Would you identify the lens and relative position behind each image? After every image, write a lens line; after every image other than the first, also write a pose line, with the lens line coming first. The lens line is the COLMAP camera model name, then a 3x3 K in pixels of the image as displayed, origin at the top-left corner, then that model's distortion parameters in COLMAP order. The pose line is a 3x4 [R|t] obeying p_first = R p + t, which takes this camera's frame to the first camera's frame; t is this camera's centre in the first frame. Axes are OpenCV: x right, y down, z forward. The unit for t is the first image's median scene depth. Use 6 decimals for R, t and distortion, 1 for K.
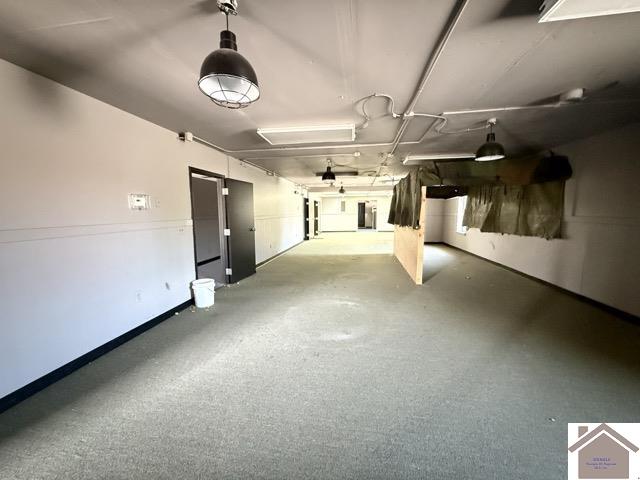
lens RADIAL K [[253.5, 0, 320.0], [0, 253.5, 240.0], [0, 0, 1]] dist [0.007623, 0.000007]
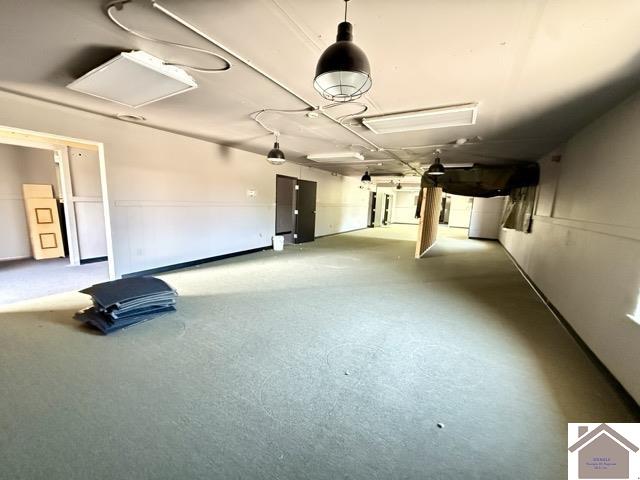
lens RADIAL K [[253.5, 0, 320.0], [0, 253.5, 240.0], [0, 0, 1]] dist [0.007623, 0.000007]
pose [[0.928665, 0.102992, -0.356333, 0.377103], [-0.091037, 0.994581, 0.050209, 0.050931], [0.359573, -0.014188, 0.933009, -0.478100]]
